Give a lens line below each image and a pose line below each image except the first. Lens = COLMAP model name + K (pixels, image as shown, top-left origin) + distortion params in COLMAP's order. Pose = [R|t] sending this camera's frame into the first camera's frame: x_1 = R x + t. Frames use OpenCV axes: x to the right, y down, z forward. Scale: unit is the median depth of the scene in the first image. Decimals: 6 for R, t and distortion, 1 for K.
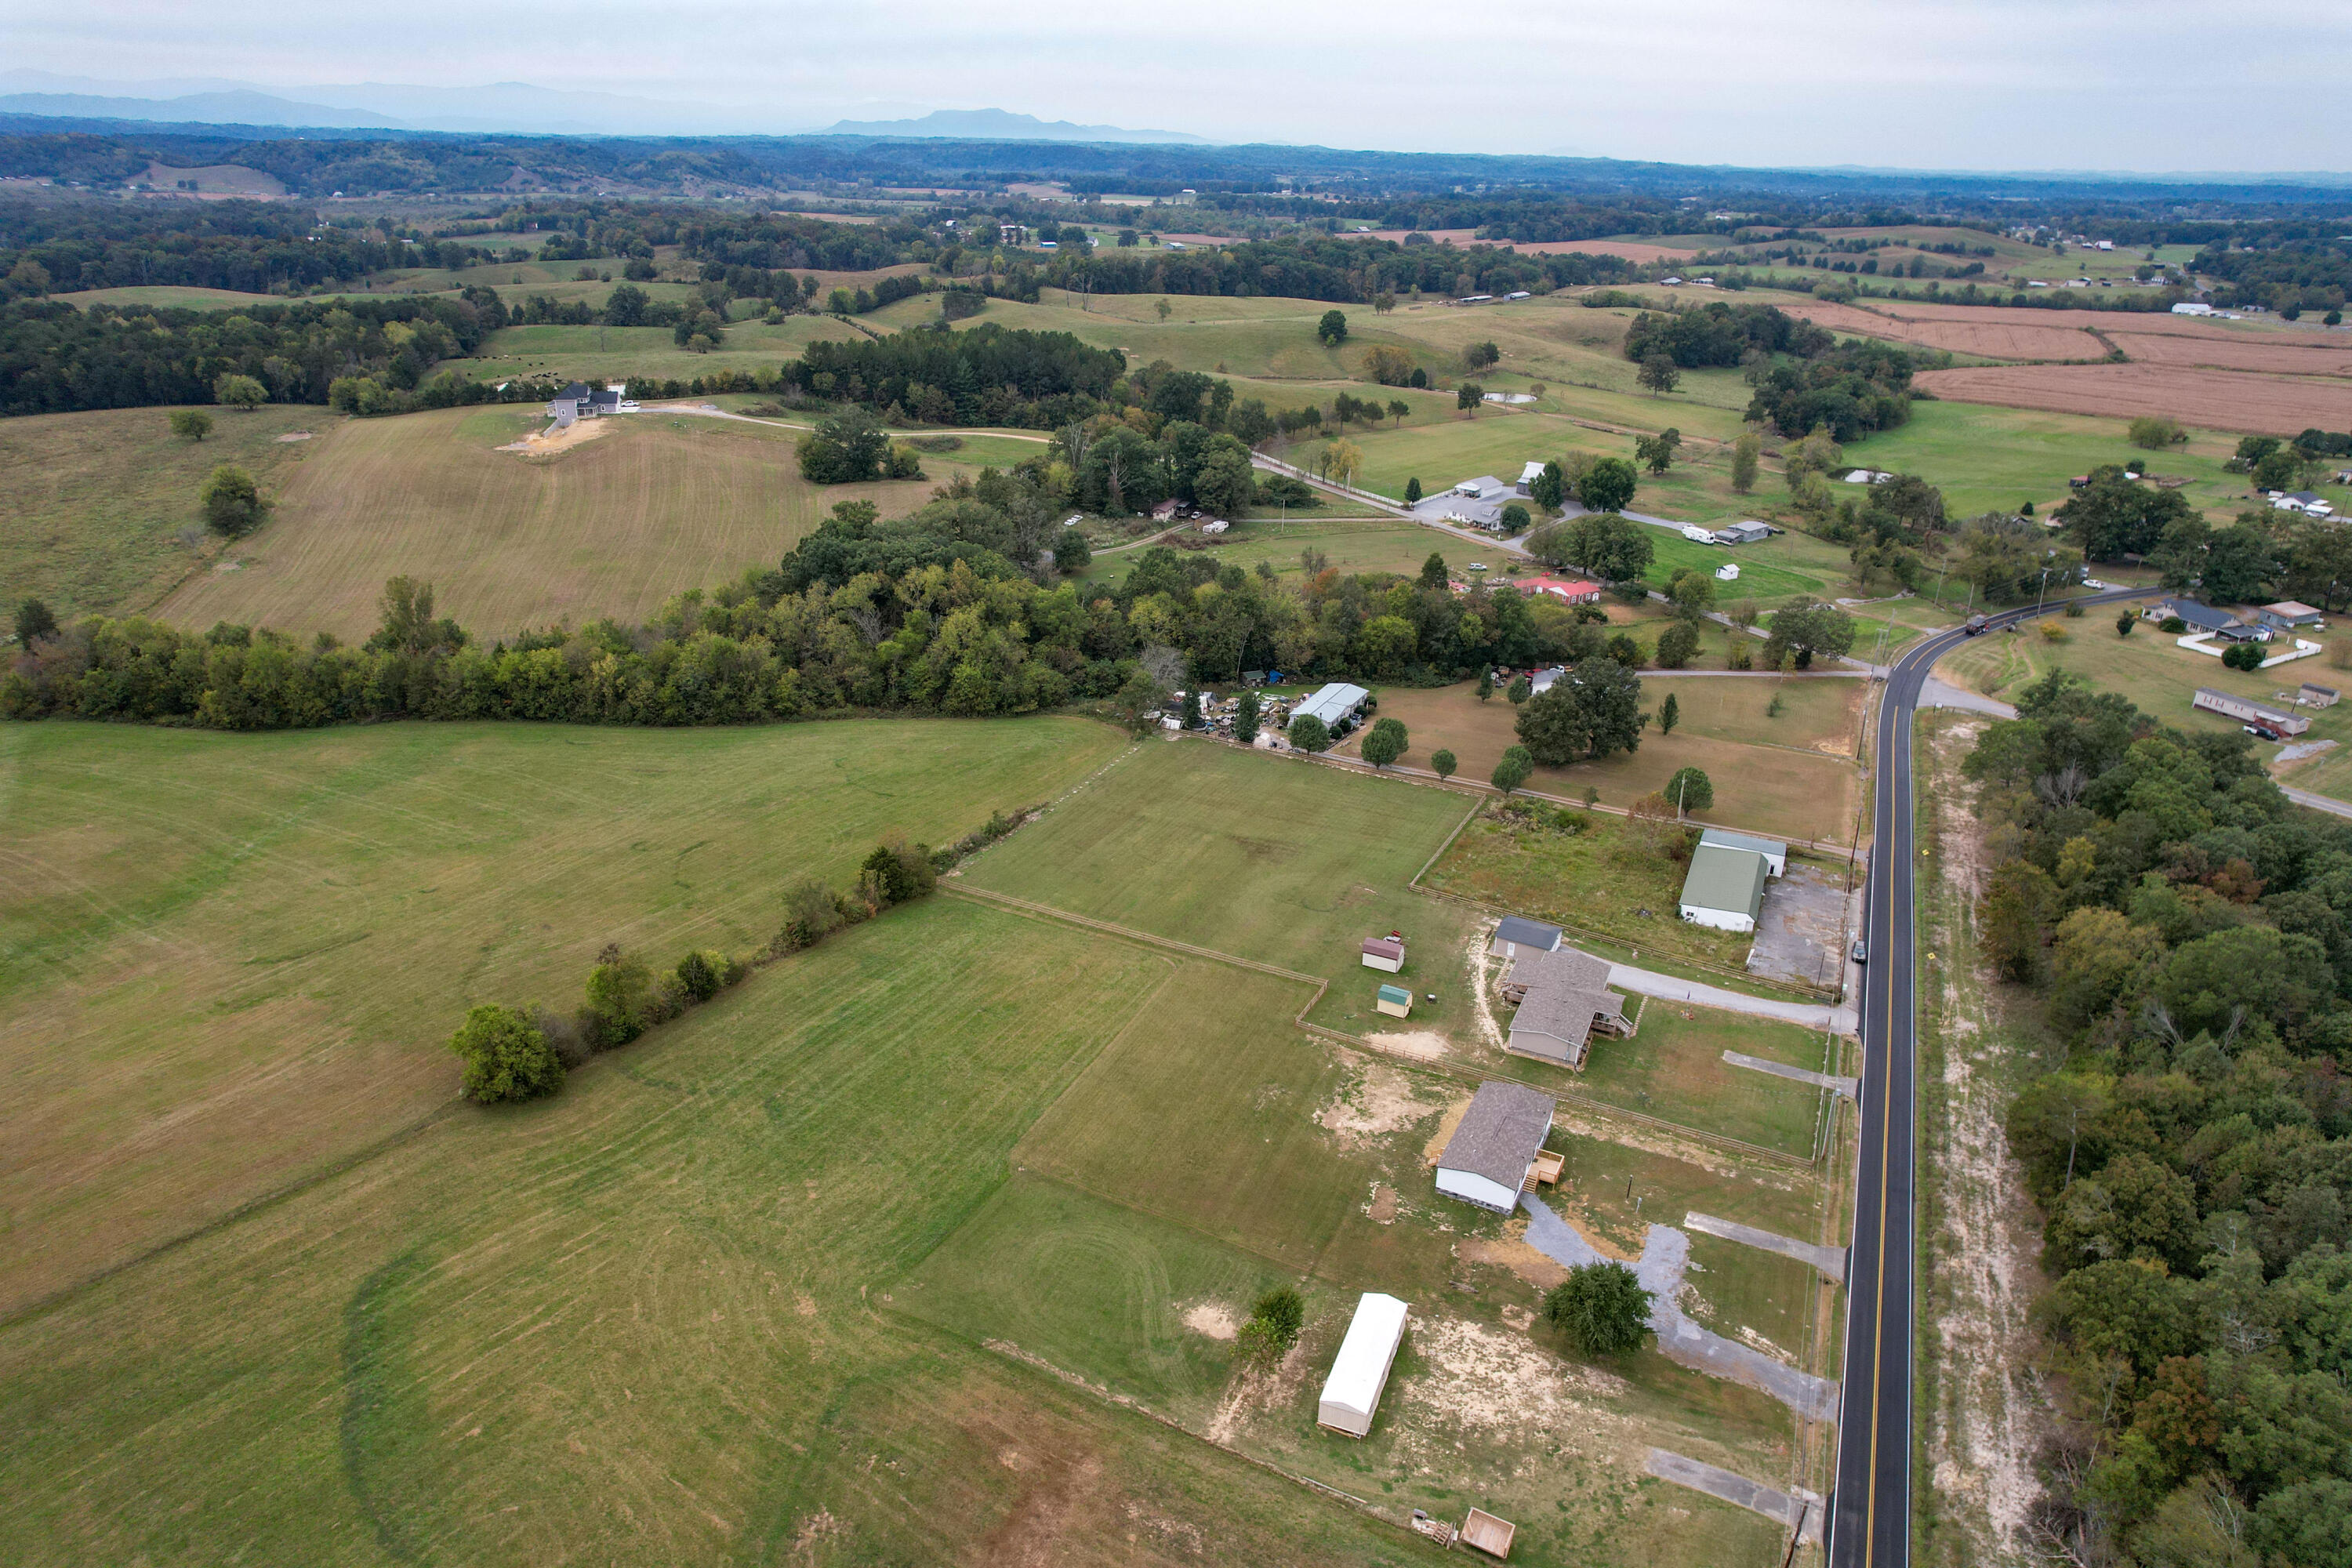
lens RADIAL K [[1503.9, 0, 1177.3], [0, 1503.9, 798.2], [0, 0, 1]] dist [-0.082227, 0.074659]
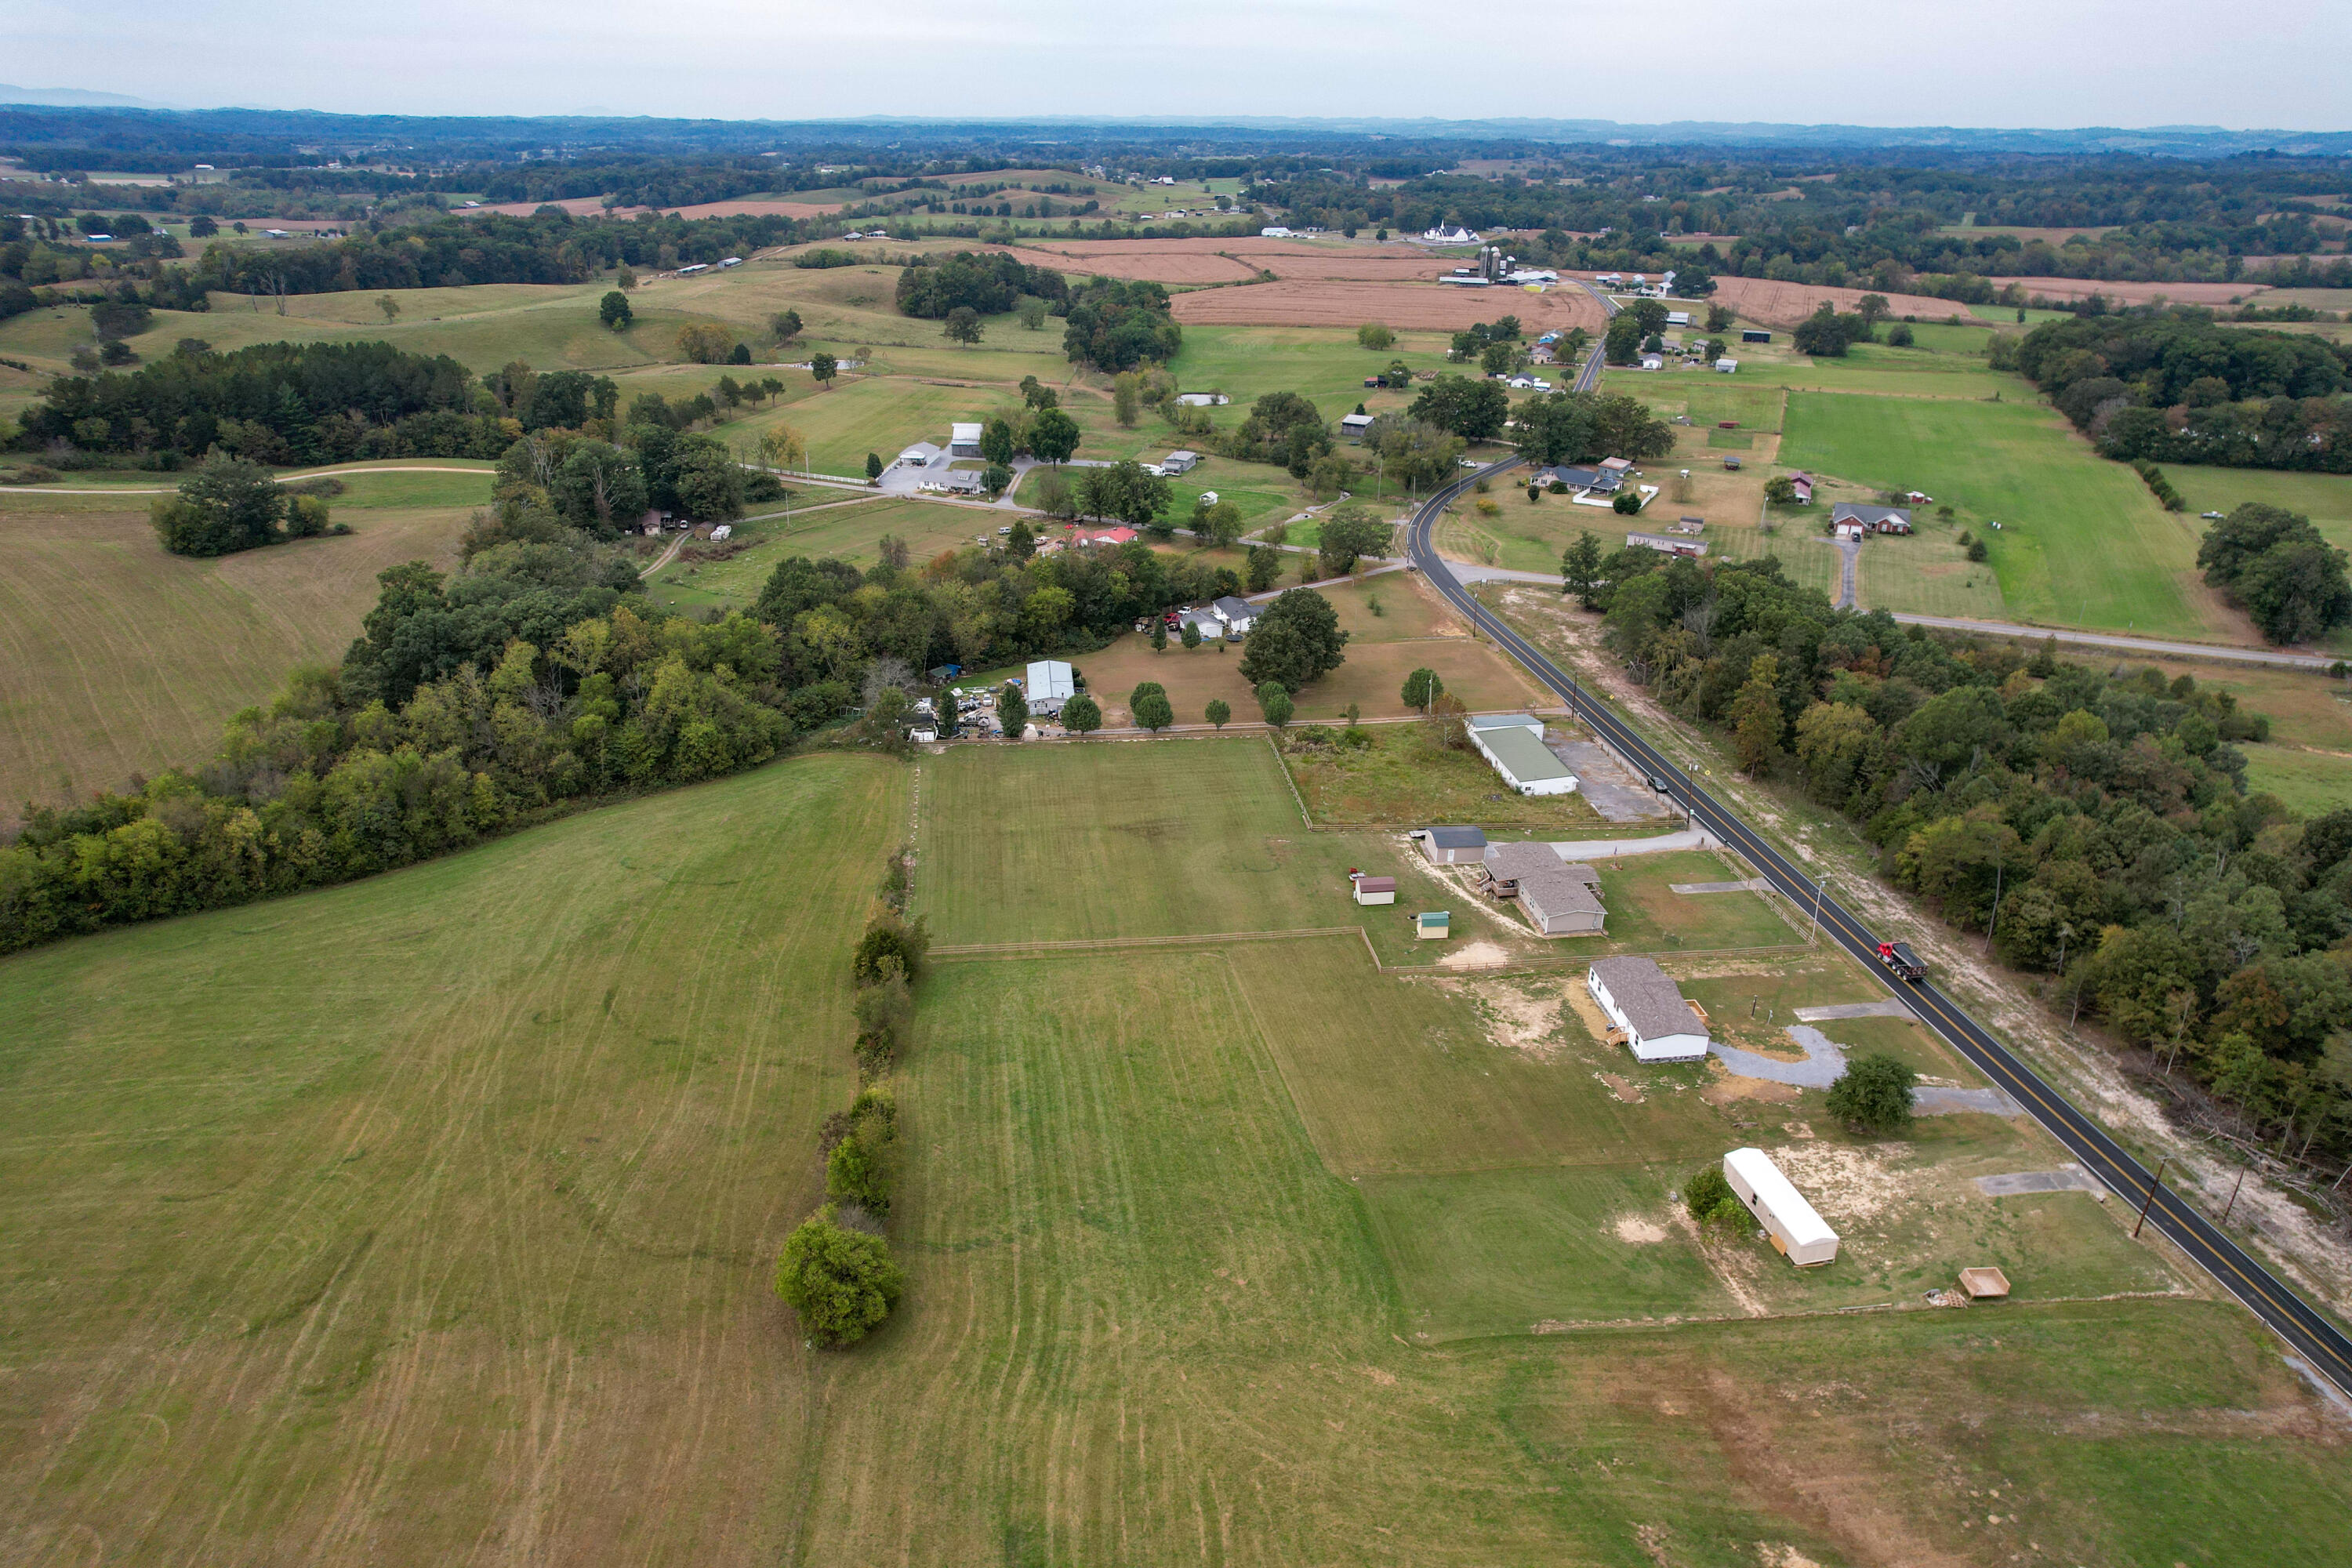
lens RADIAL K [[1503.9, 0, 1177.3], [0, 1503.9, 798.2], [0, 0, 1]] dist [-0.082227, 0.074659]
pose [[0.835590, -0.238910, 0.494683, -0.528435], [0.226347, 0.970221, 0.086241, -0.087951], [-0.500555, 0.039908, 0.864784, 0.171576]]
